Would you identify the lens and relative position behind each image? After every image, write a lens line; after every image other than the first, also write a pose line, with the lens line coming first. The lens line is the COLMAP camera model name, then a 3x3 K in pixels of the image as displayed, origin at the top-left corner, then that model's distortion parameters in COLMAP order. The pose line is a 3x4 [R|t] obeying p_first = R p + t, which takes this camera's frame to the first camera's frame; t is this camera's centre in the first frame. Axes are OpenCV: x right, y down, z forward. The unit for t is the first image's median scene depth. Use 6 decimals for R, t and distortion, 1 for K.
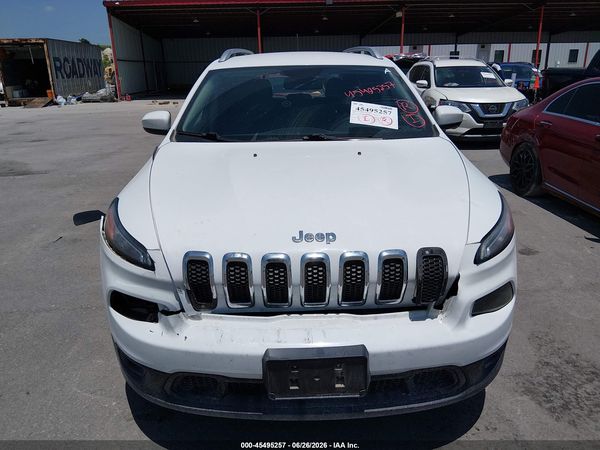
lens RADIAL K [[470.1, 0, 300.0], [0, 470.1, 225.0], [0, 0, 1]] dist [0.110803, -0.185268]
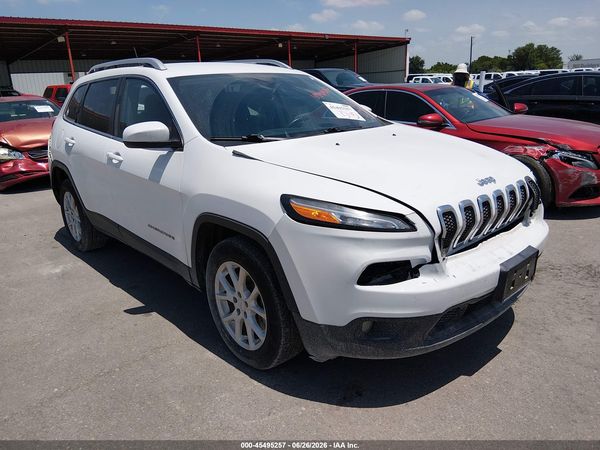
lens RADIAL K [[470.1, 0, 300.0], [0, 470.1, 225.0], [0, 0, 1]] dist [0.110803, -0.185268]
pose [[0.738182, -0.200305, 0.644178, -0.940523], [0.236380, 0.971163, 0.031105, -0.015939], [-0.631832, 0.129310, 0.764243, 0.216903]]
